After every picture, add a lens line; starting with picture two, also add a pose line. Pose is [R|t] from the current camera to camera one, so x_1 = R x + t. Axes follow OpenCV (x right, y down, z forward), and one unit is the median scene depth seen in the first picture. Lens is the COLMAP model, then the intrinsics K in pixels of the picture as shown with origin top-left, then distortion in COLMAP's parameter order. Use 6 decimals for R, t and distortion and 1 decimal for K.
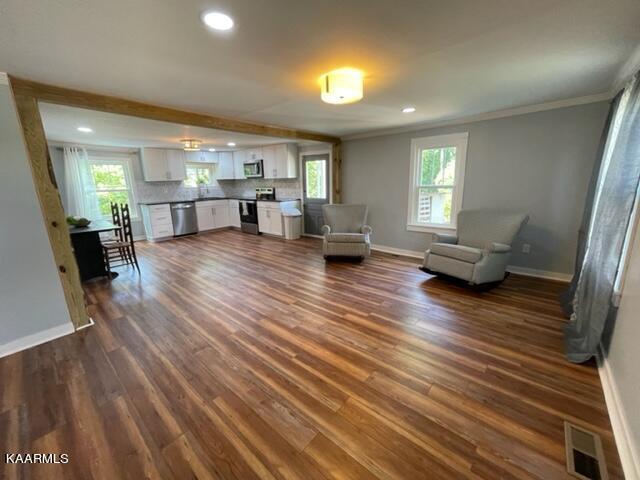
lens RADIAL K [[259.3, 0, 318.7], [0, 259.3, 237.4], [0, 0, 1]] dist [-0.003822, 0.001947]
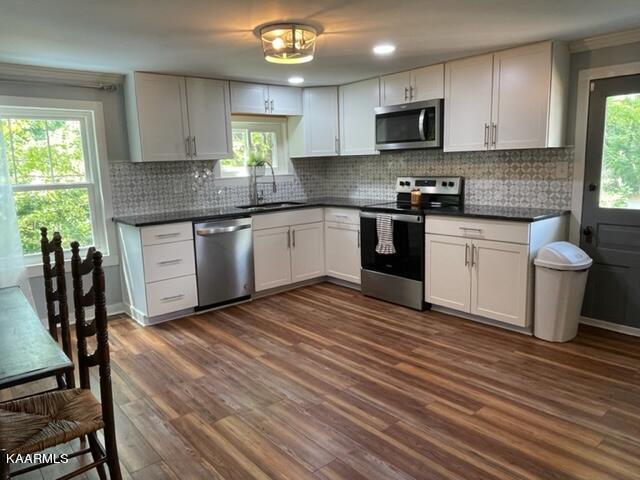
lens RADIAL K [[453.7, 0, 319.3], [0, 453.7, 236.5], [0, 0, 1]] dist [0.007985, -0.022672]
pose [[0.989059, 0.014591, -0.146799, -0.311704], [-0.022927, 0.998209, -0.055256, -0.080345], [0.145730, 0.058017, 0.987622, 0.403166]]
